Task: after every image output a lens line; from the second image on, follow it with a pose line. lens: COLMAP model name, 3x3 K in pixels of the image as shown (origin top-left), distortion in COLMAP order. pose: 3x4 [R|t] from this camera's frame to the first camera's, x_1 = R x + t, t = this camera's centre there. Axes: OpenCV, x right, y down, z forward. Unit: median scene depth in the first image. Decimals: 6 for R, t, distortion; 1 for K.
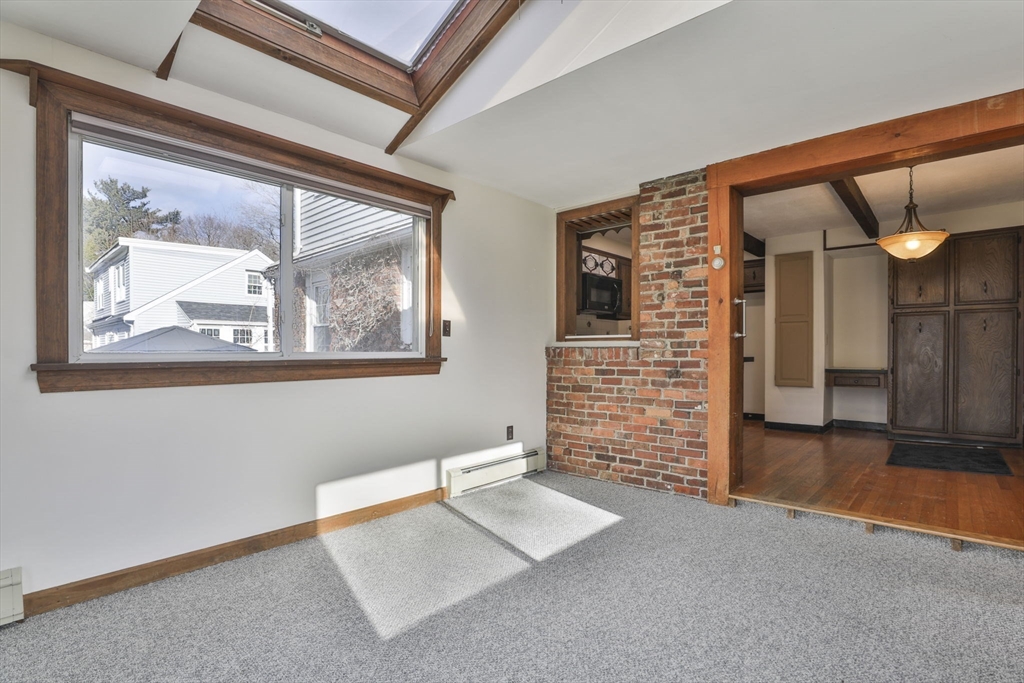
lens RADIAL K [[494.1, 0, 532.5], [0, 494.1, 354.4], [0, 0, 1]] dist [-0.025137, 0.000311]
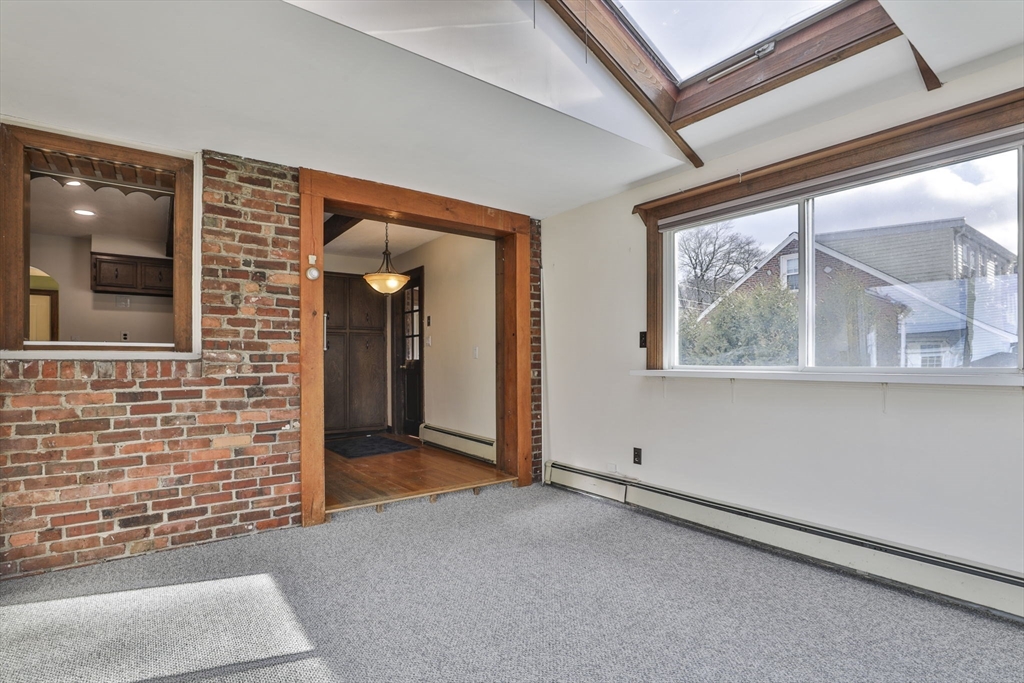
lens RADIAL K [[488.9, 0, 529.5], [0, 488.9, 362.2], [0, 0, 1]] dist [-0.025398, 0.003494]
pose [[0.219790, 0.001253, 0.975546, -0.415758], [0.009474, 0.999949, -0.003419, -0.004836], [-0.975501, 0.009994, 0.219767, 0.345457]]
